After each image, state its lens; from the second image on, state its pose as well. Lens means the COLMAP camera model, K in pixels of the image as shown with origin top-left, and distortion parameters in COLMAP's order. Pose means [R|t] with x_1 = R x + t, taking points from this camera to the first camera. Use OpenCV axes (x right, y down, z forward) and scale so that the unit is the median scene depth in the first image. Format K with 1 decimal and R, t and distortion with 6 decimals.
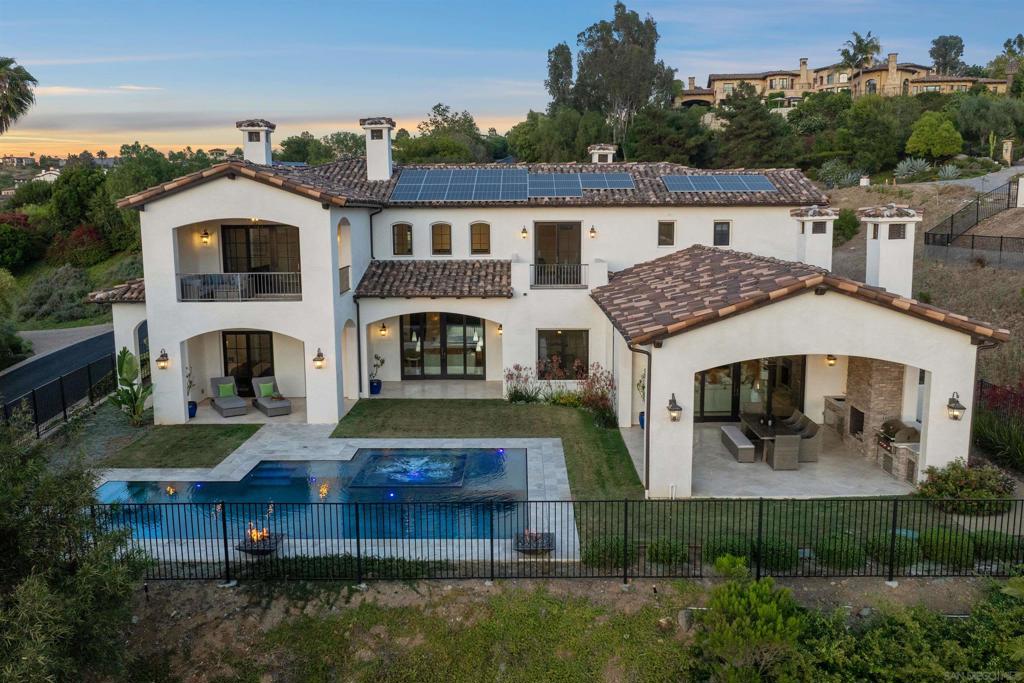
lens RADIAL K [[854.8, 0, 513.5], [0, 854.8, 346.4], [0, 0, 1]] dist [-0.026207, 0.006840]
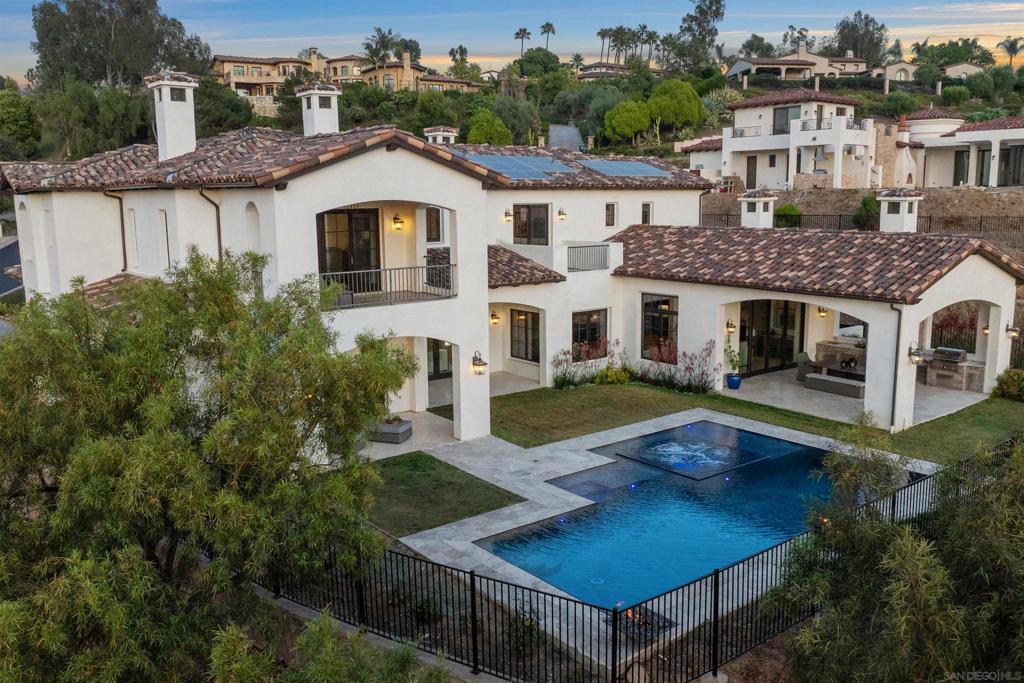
lens RADIAL K [[854.8, 0, 533.3], [0, 854.8, 340.7], [0, 0, 1]] dist [-0.026207, 0.006840]
pose [[0.768376, -0.107153, 0.630965, -0.694125], [0.102983, 0.993738, 0.043349, -0.037719], [-0.631659, 0.031670, 0.774600, 0.282508]]
